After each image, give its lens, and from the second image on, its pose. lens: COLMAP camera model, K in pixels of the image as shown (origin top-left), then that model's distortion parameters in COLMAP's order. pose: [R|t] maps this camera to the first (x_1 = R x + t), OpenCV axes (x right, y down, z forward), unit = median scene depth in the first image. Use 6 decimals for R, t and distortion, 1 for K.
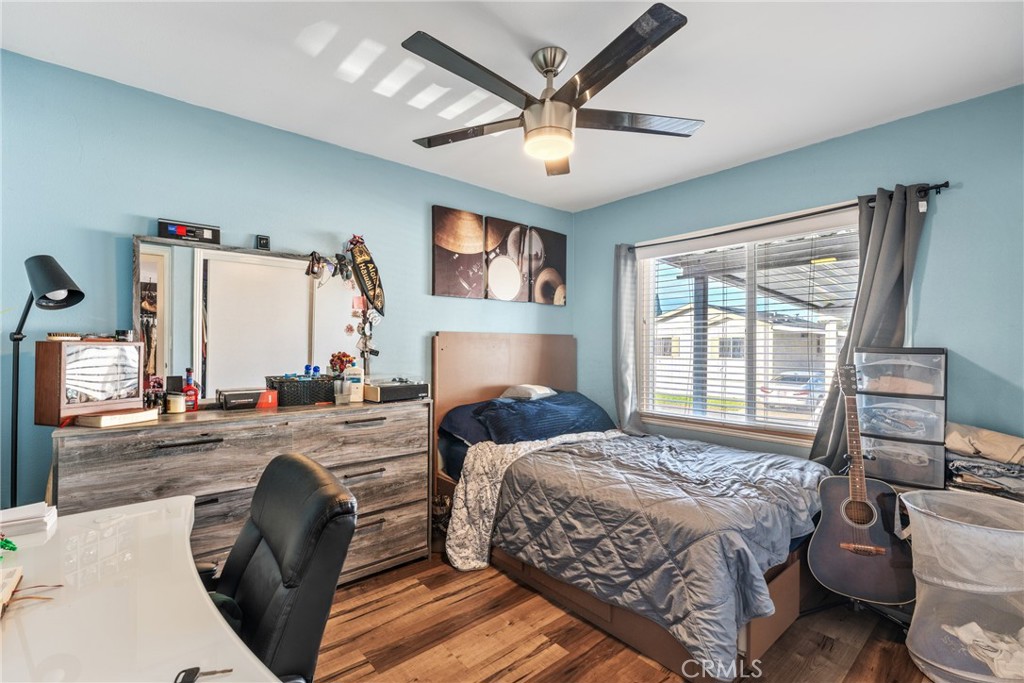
lens RADIAL K [[460.4, 0, 512.0], [0, 460.4, 341.5], [0, 0, 1]] dist [-0.000800, -0.000098]
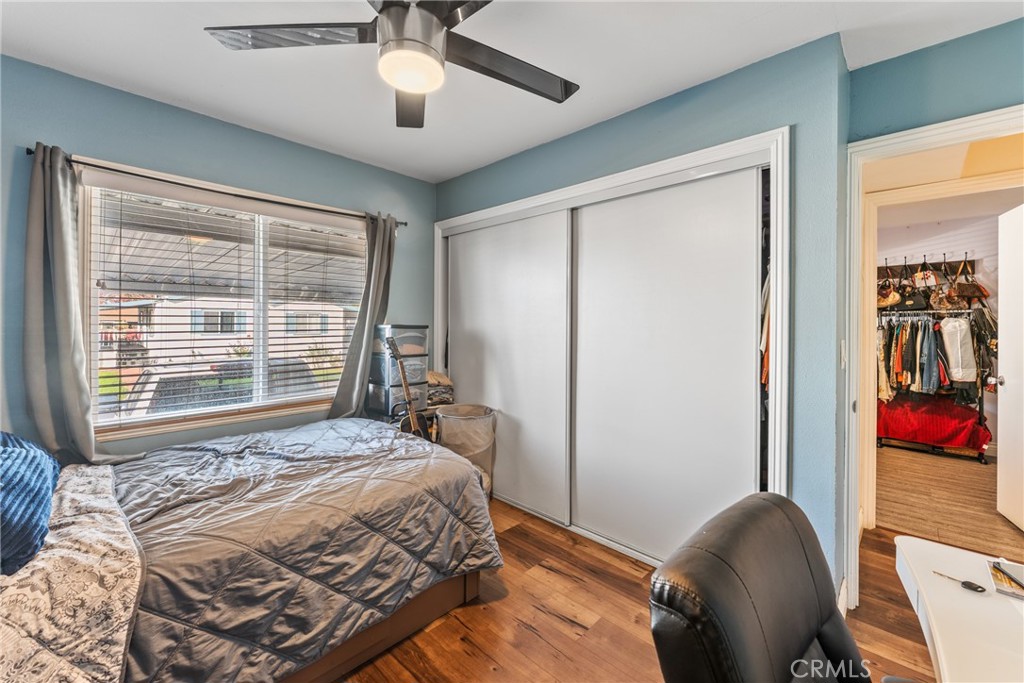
lens RADIAL K [[411.8, 0, 512.5], [0, 411.8, 318.4], [0, 0, 1]] dist [0.000475, -0.000087]
pose [[-0.092850, 0.002589, 0.995677, -0.546799], [-0.020193, 0.999786, -0.004483, -0.007531], [-0.995475, -0.020522, -0.092778, 0.759422]]
